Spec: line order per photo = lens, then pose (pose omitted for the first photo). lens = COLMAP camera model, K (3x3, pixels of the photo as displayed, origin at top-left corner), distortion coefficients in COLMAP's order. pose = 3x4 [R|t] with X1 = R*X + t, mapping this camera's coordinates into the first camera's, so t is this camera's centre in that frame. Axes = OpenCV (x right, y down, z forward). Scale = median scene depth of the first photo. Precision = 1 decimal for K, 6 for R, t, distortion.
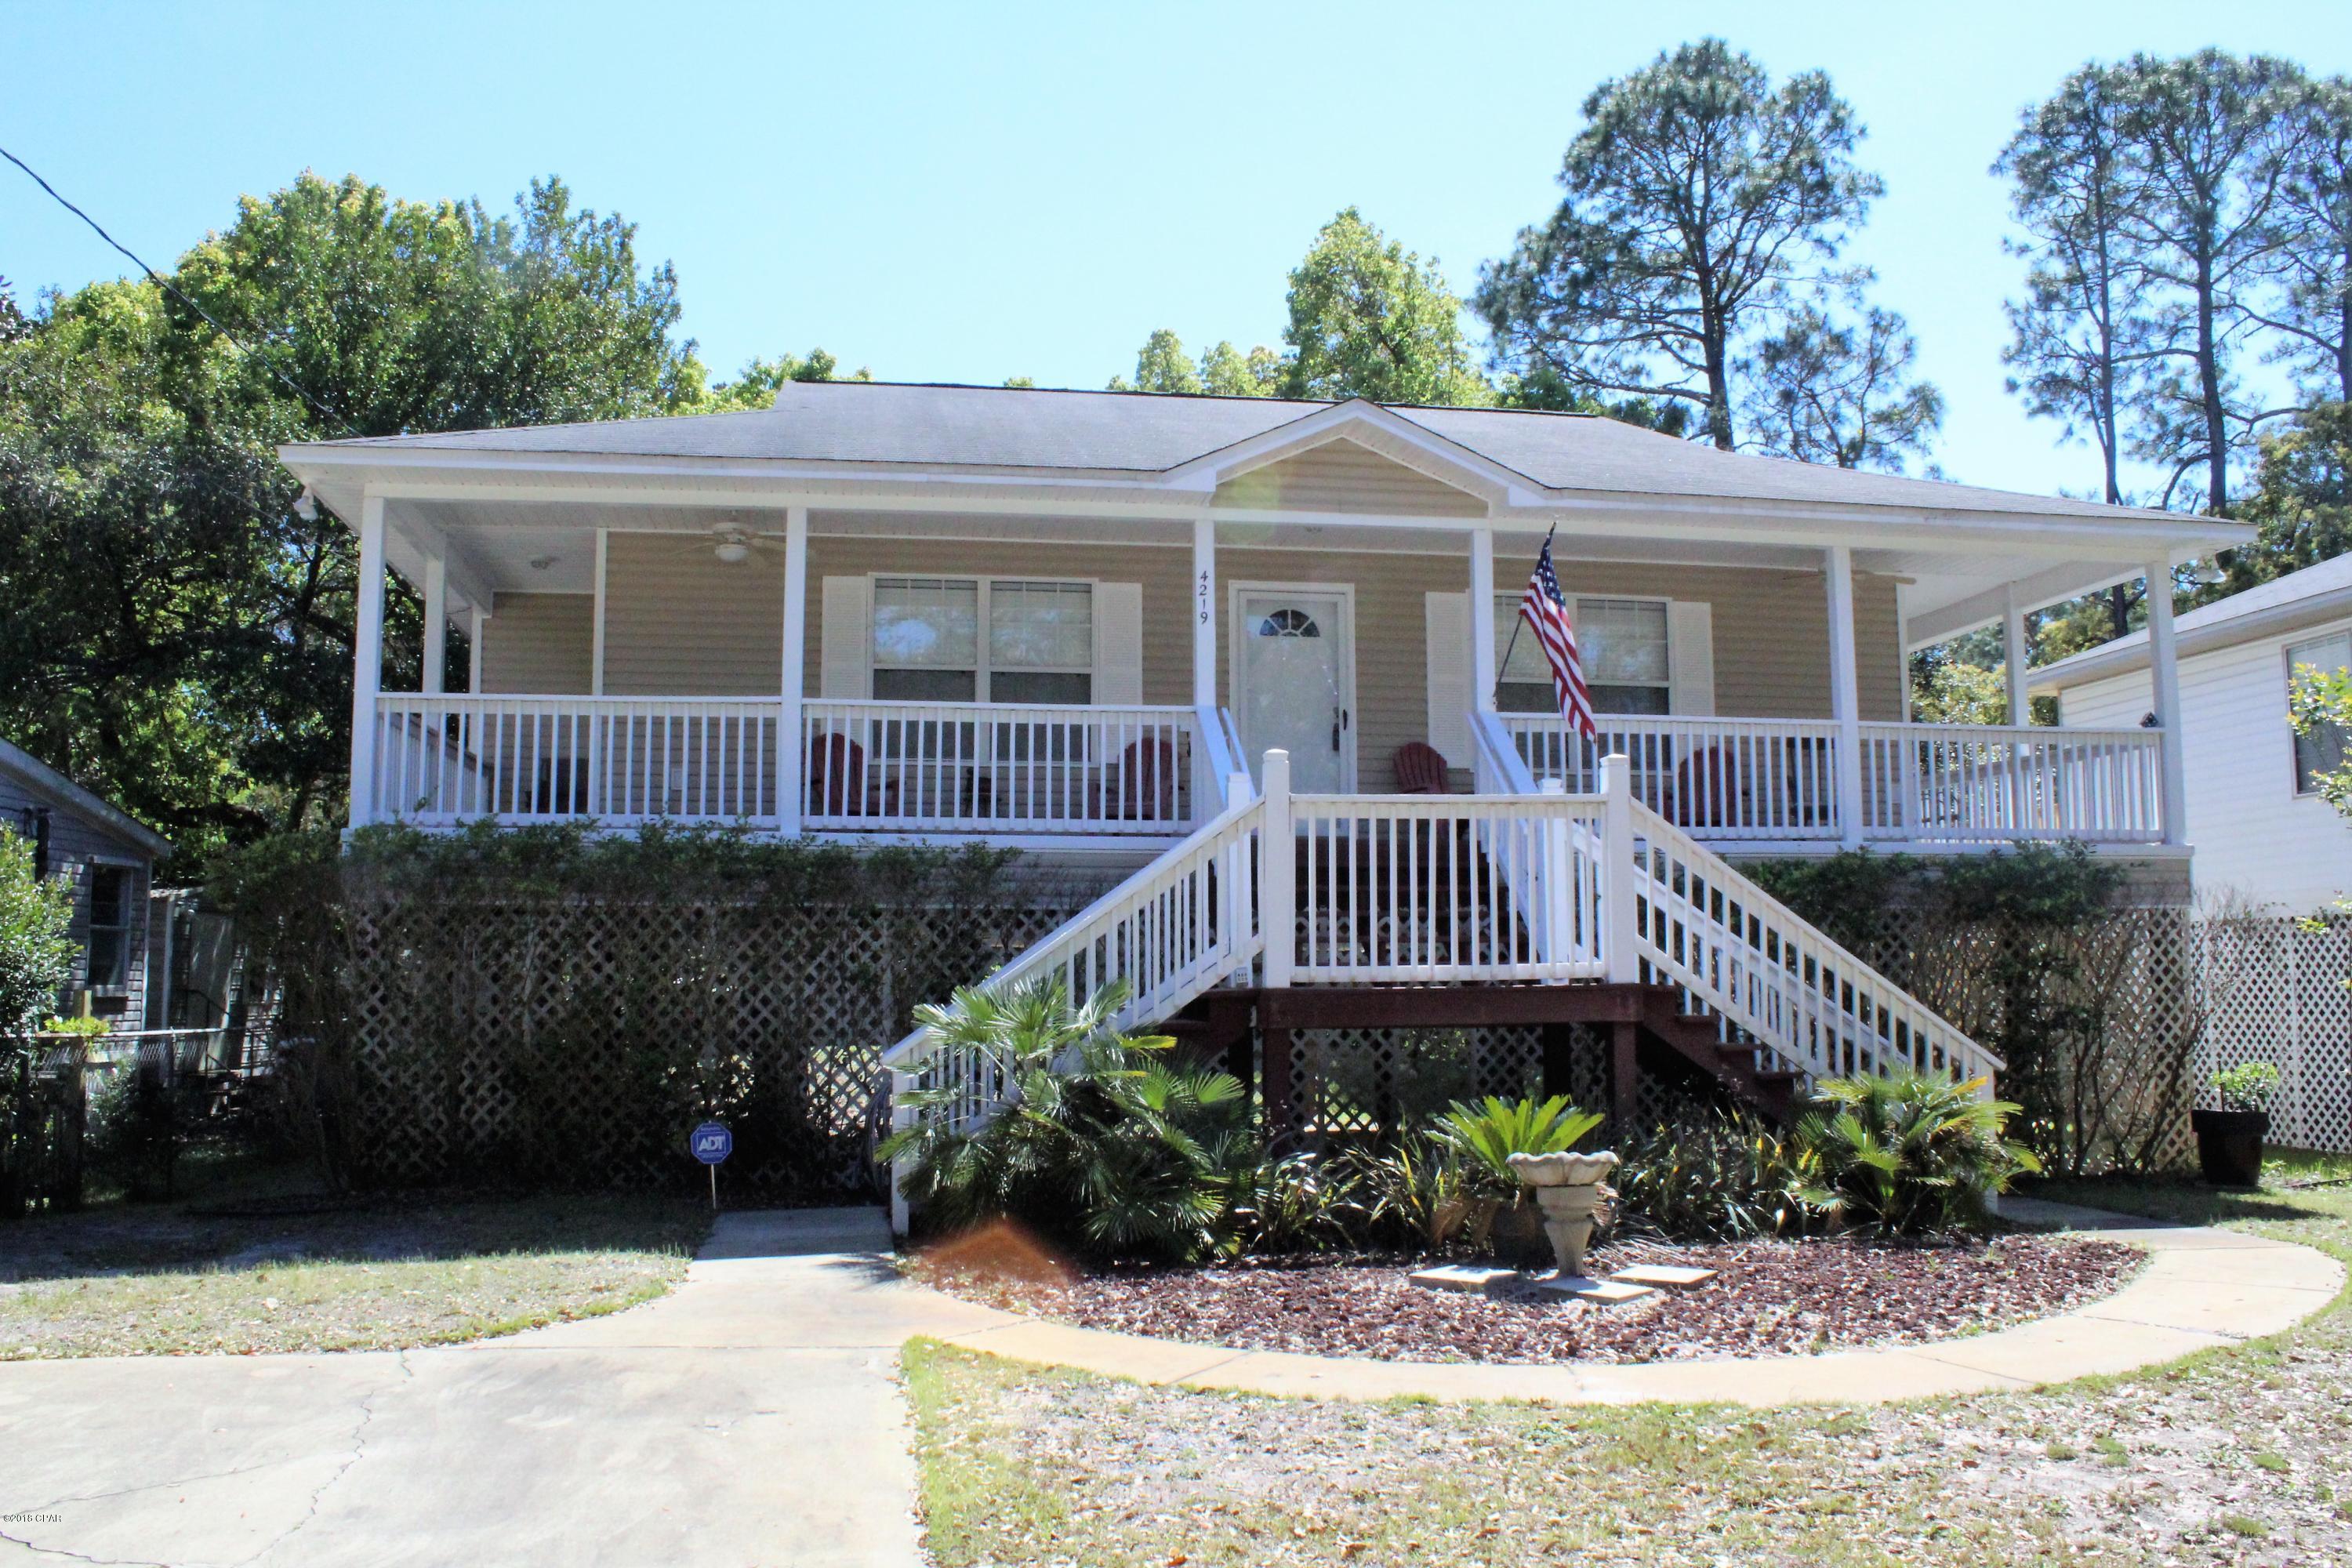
lens RADIAL K [[1969.1, 0, 1175.7], [0, 1969.1, 756.7], [0, 0, 1]] dist [-0.199156, 0.200148]
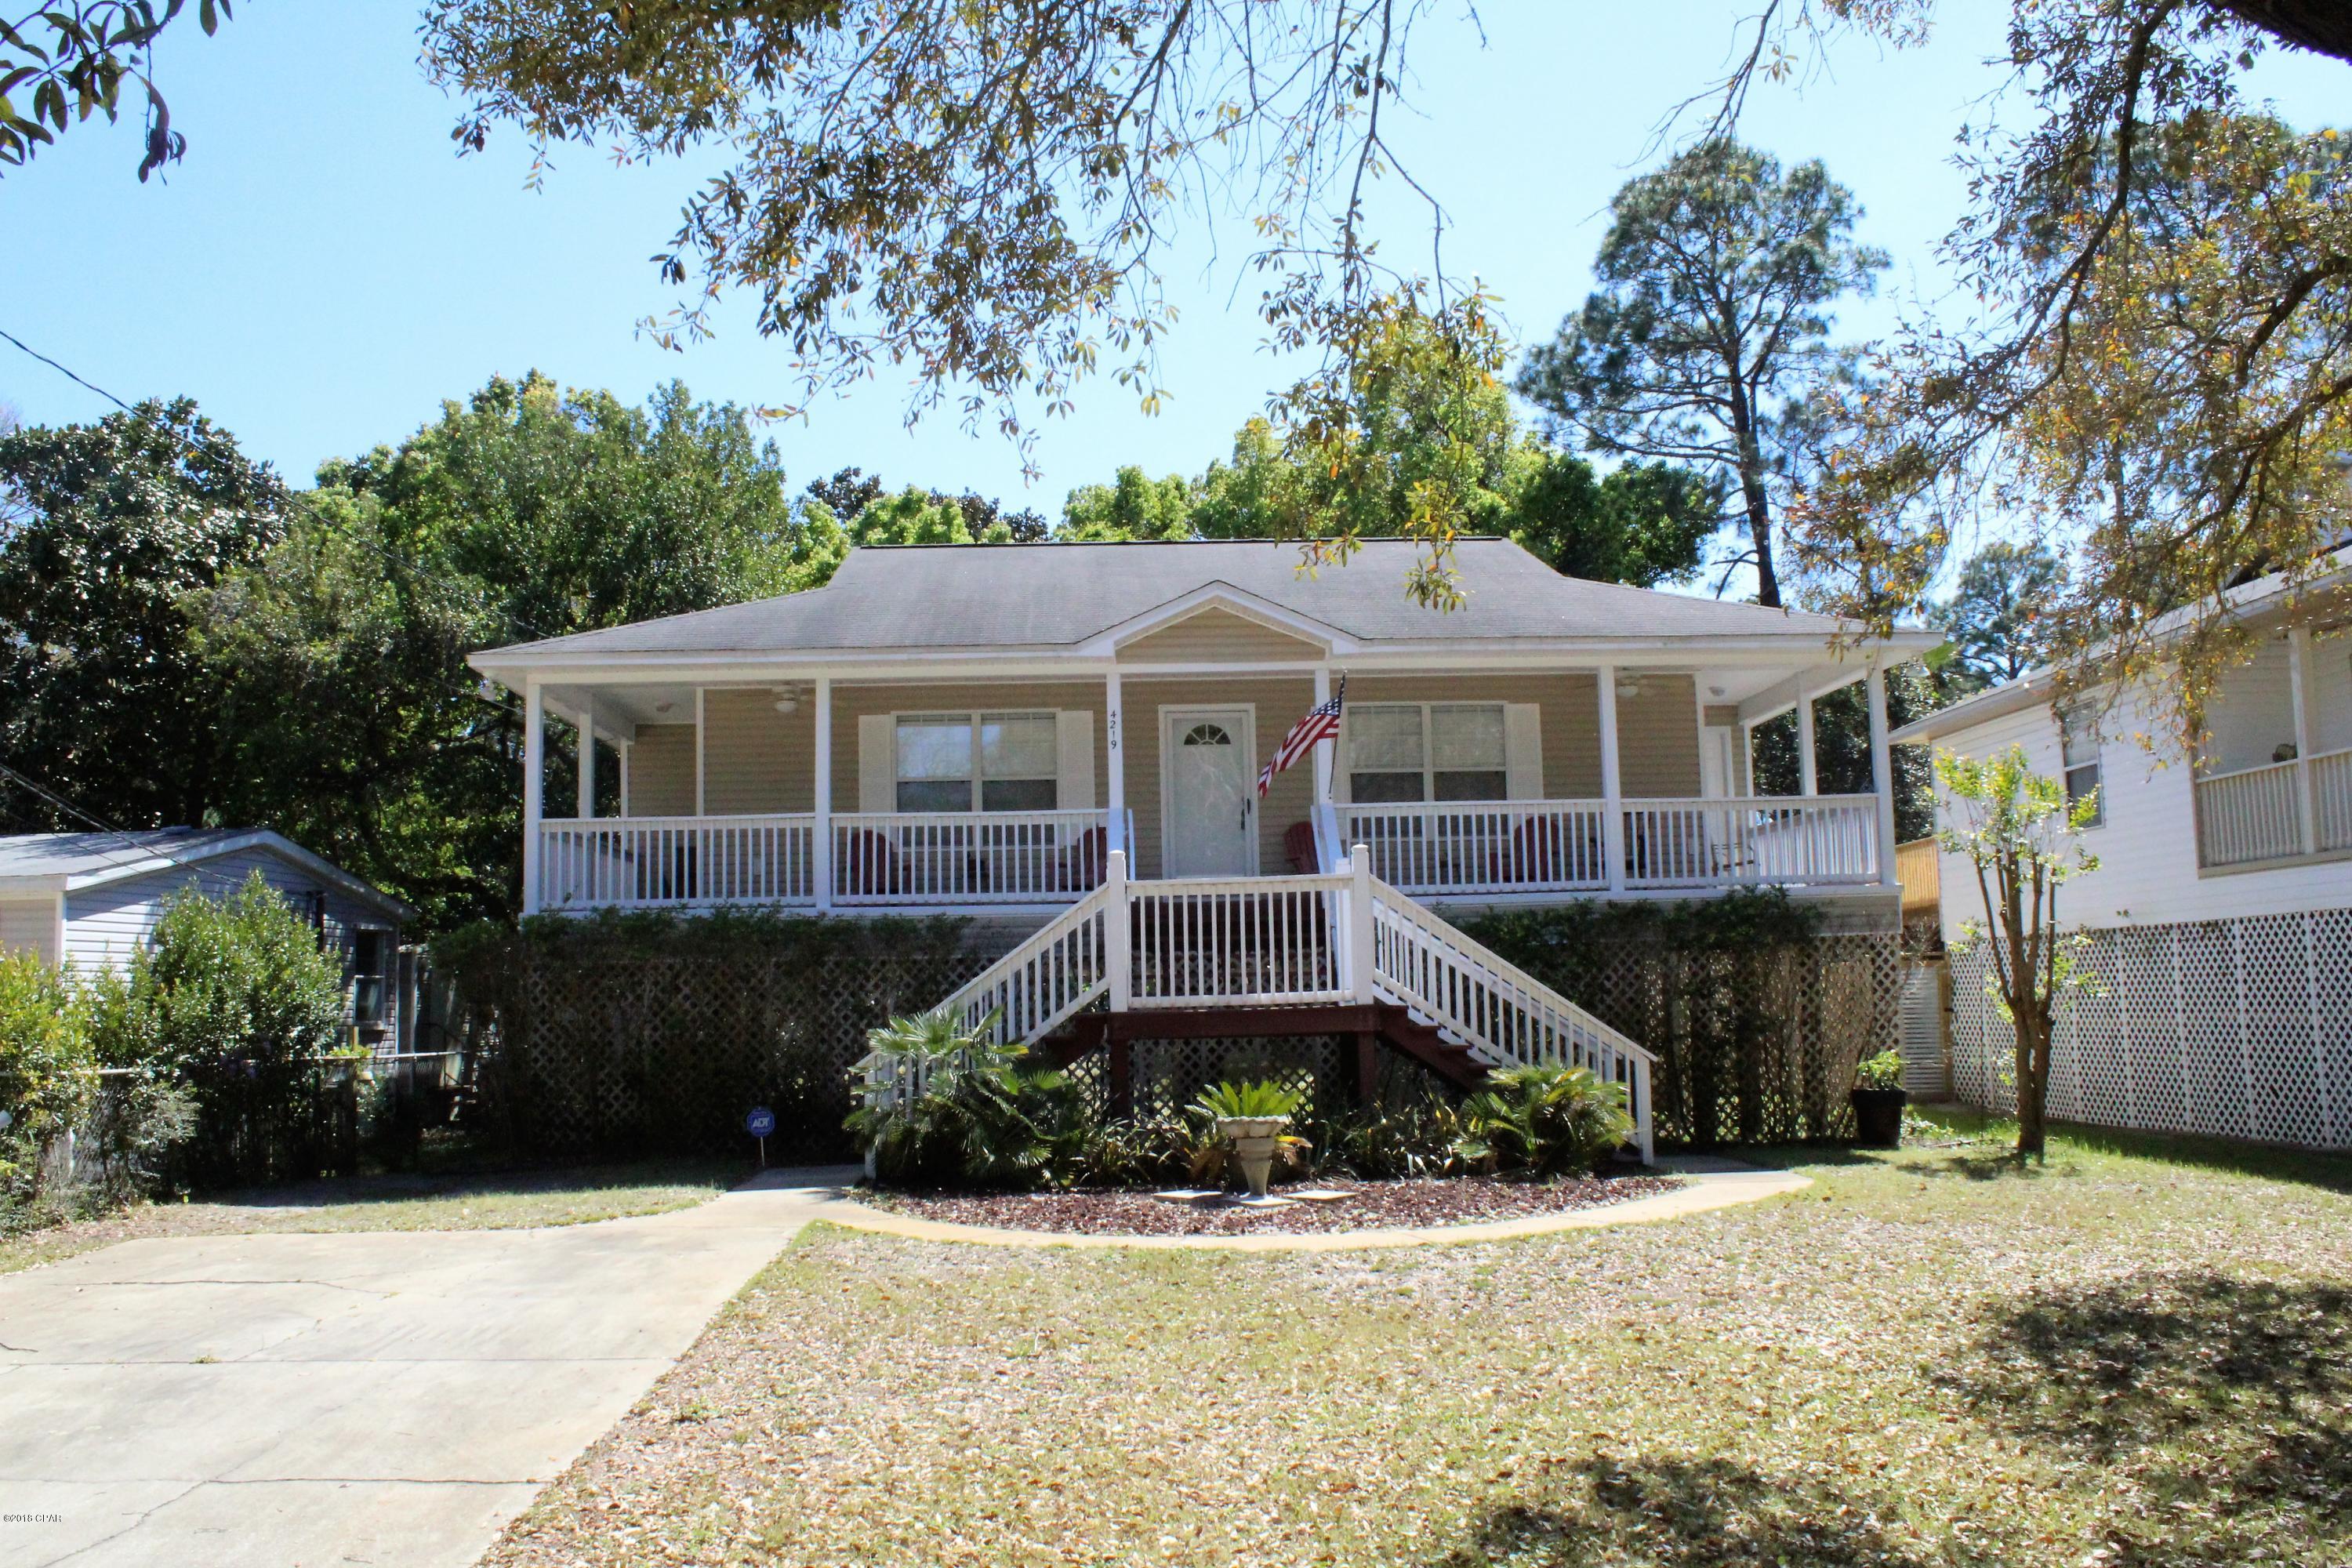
lens RADIAL K [[1953.3, 0, 1160.5], [0, 1953.3, 798.7], [0, 0, 1]] dist [-0.174733, 0.158284]
pose [[0.992535, -0.031184, -0.117907, 0.213343], [0.032954, 0.999371, 0.013092, -0.050441], [0.117425, -0.016879, 0.992938, -0.373965]]
